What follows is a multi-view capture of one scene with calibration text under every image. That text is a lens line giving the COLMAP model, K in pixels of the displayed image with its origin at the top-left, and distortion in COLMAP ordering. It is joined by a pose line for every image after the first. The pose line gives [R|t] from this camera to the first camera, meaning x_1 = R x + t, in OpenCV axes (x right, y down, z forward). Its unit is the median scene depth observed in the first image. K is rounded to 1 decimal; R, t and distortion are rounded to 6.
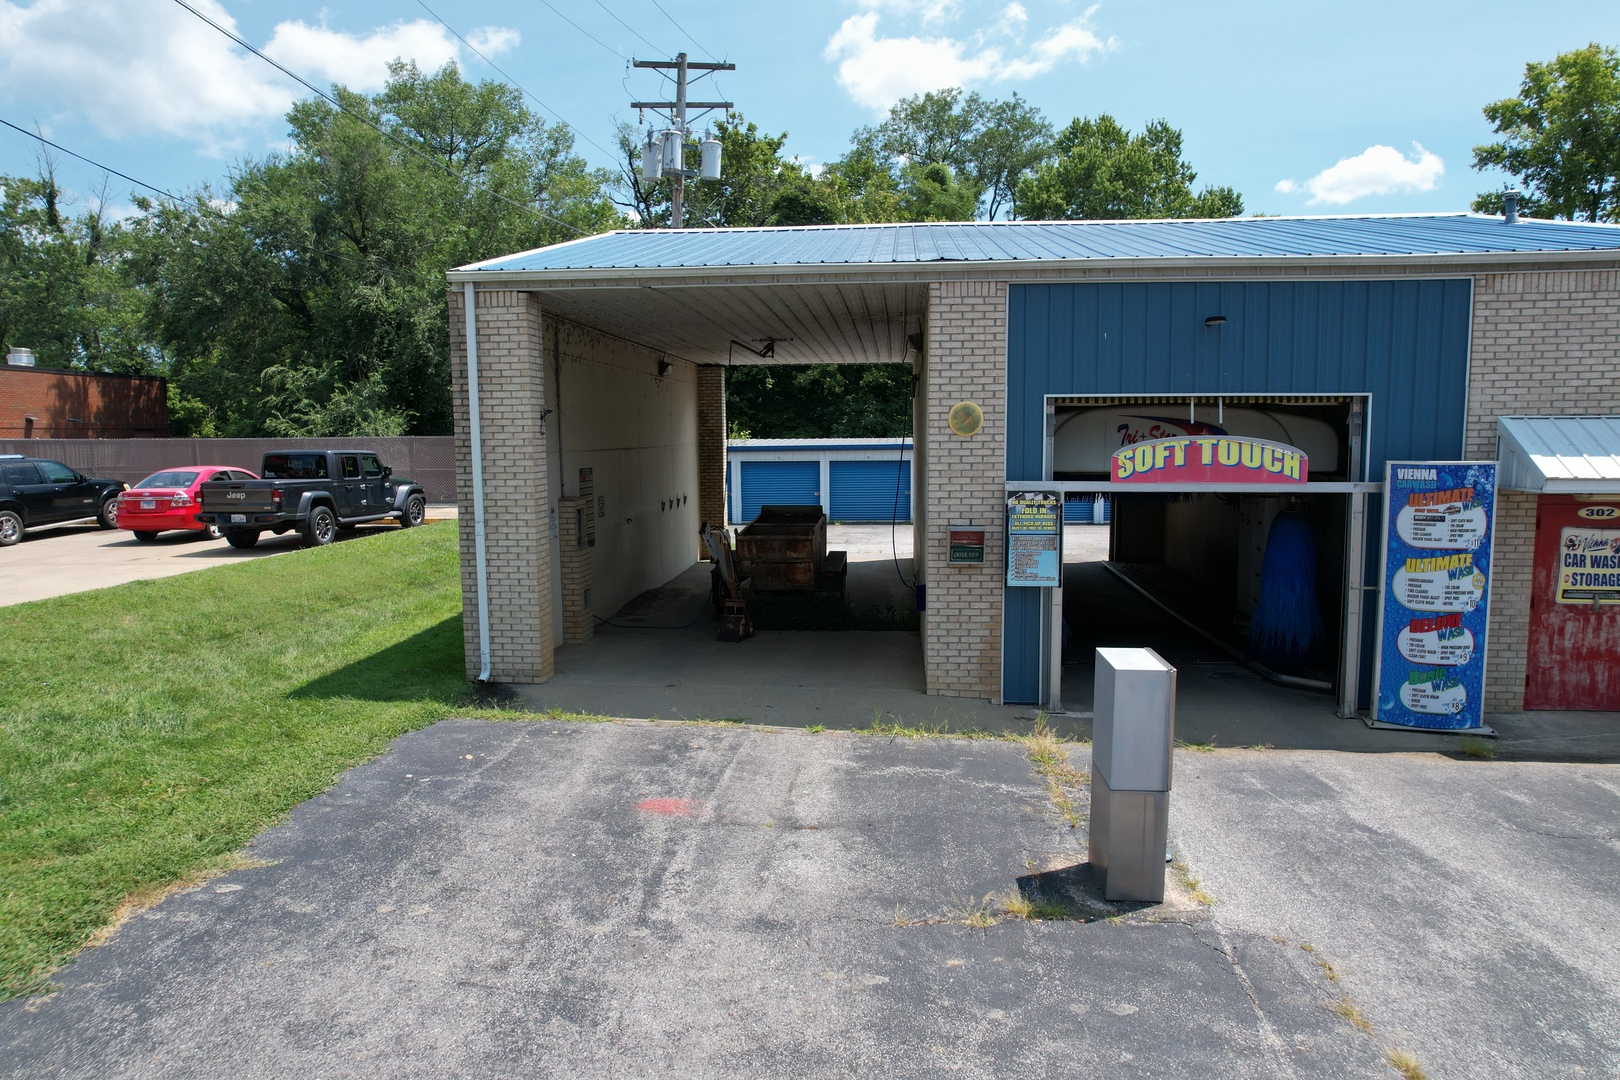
lens RADIAL K [[1042.9, 0, 805.7], [0, 1042.9, 545.7], [0, 0, 1]] dist [-0.070520, 0.054836]
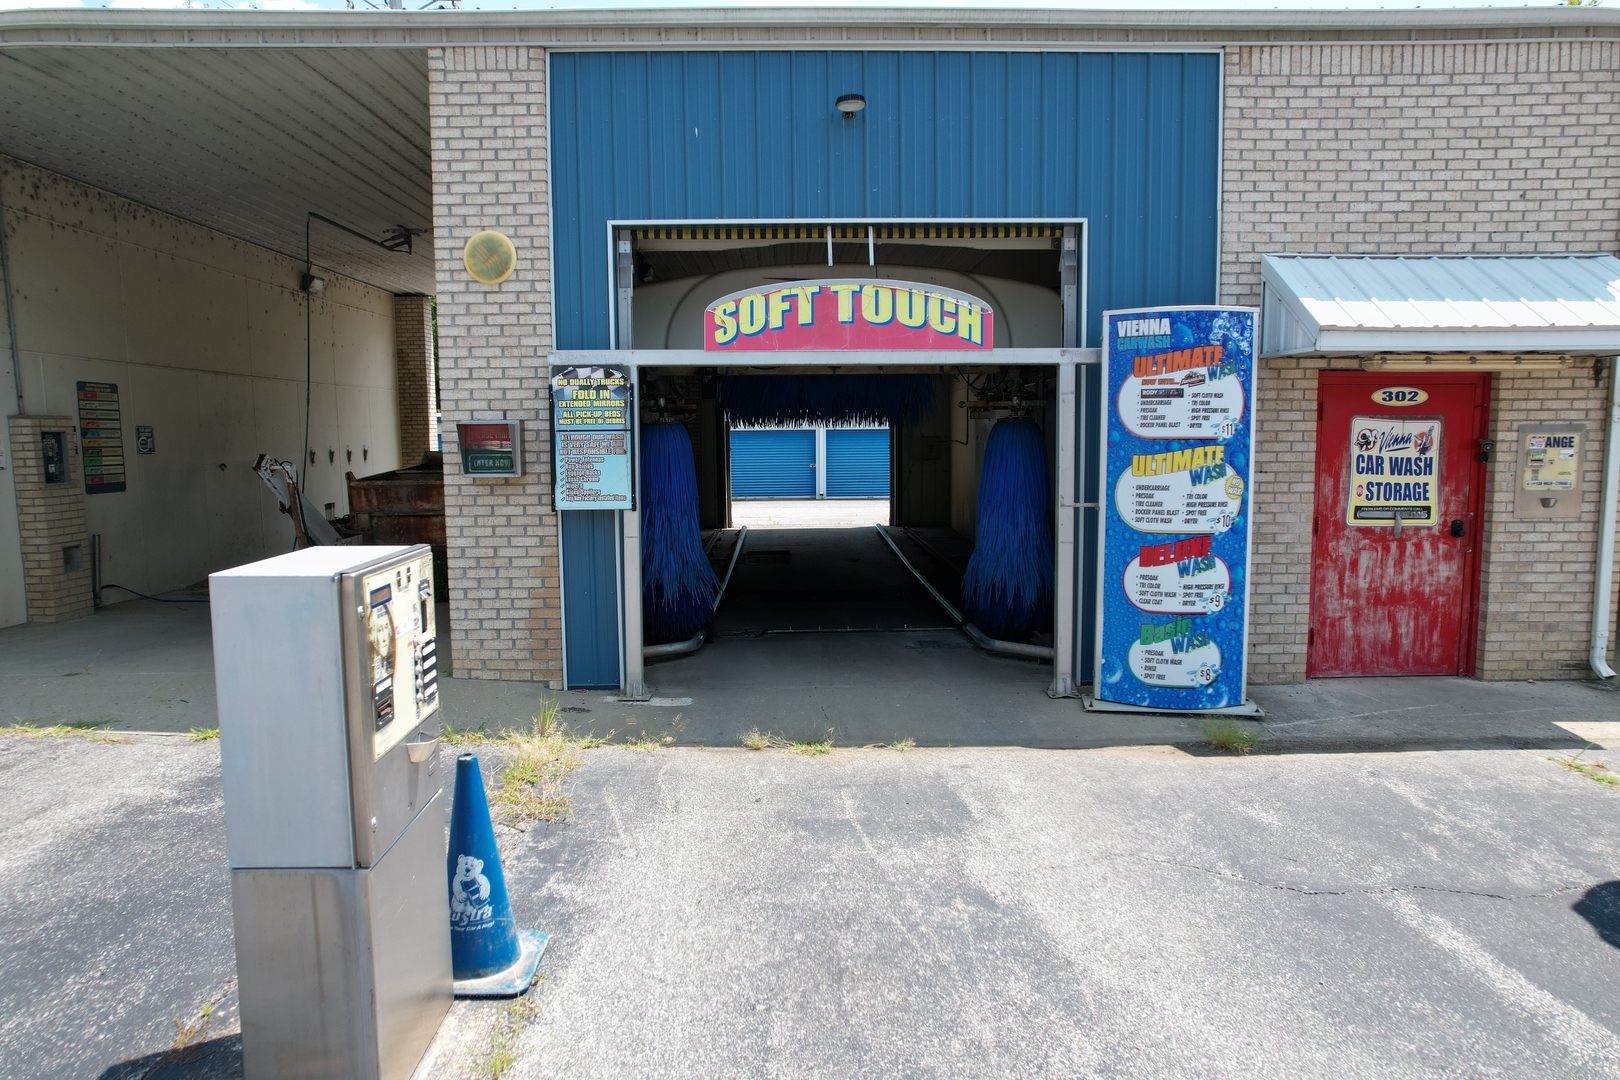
lens RADIAL K [[1042.9, 0, 810.1], [0, 1042.9, 543.6], [0, 0, 1]] dist [-0.070520, 0.054836]
pose [[0.993765, -0.013428, 0.110684, 0.288005], [0.013666, 0.999906, -0.001389, 0.064811], [-0.110655, 0.002893, 0.993855, 0.335214]]
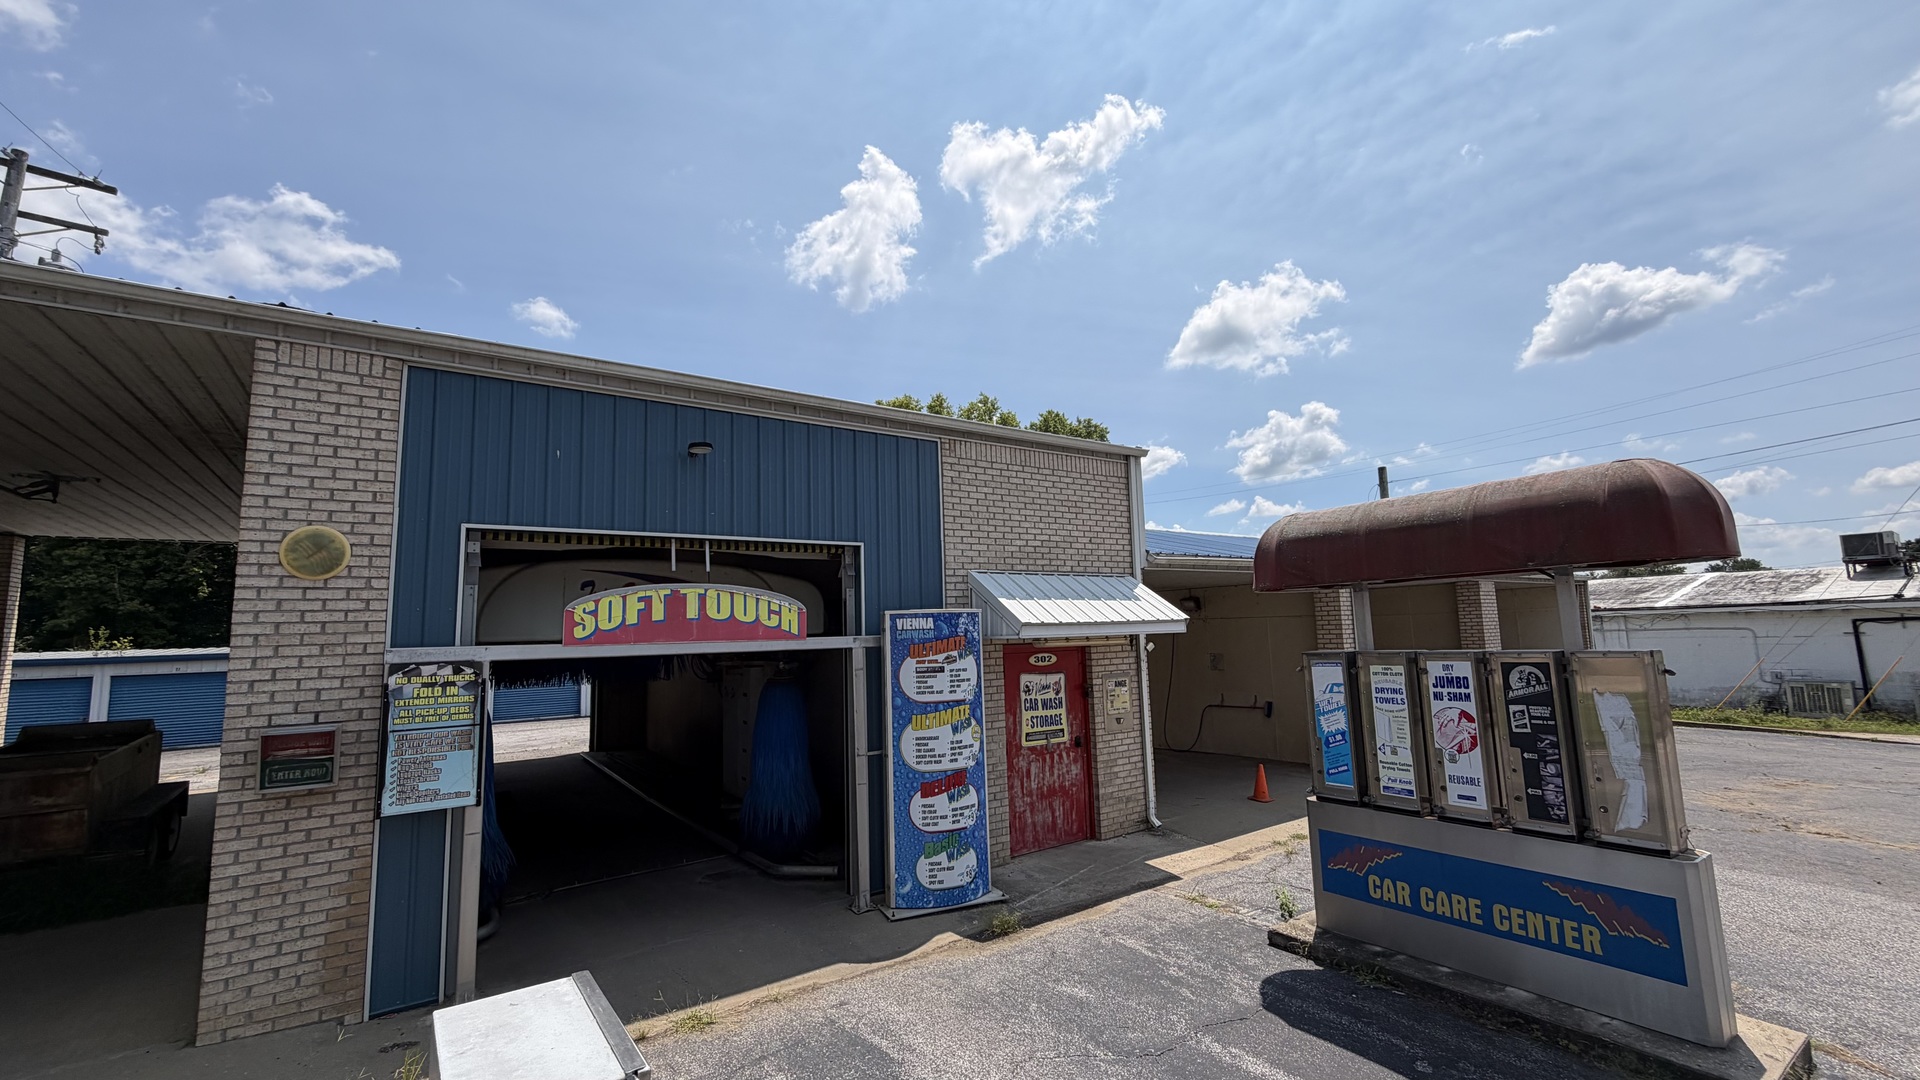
lens RADIAL K [[772.0, 0, 956.8], [0, 772.0, 539.4], [0, 0, 1]] dist [0.000074, 0.000417]
pose [[0.758734, 0.063089, 0.648339, 0.148334], [0.094834, 0.973997, -0.205760, 0.004706], [-0.644461, 0.217601, 0.733021, 0.408317]]
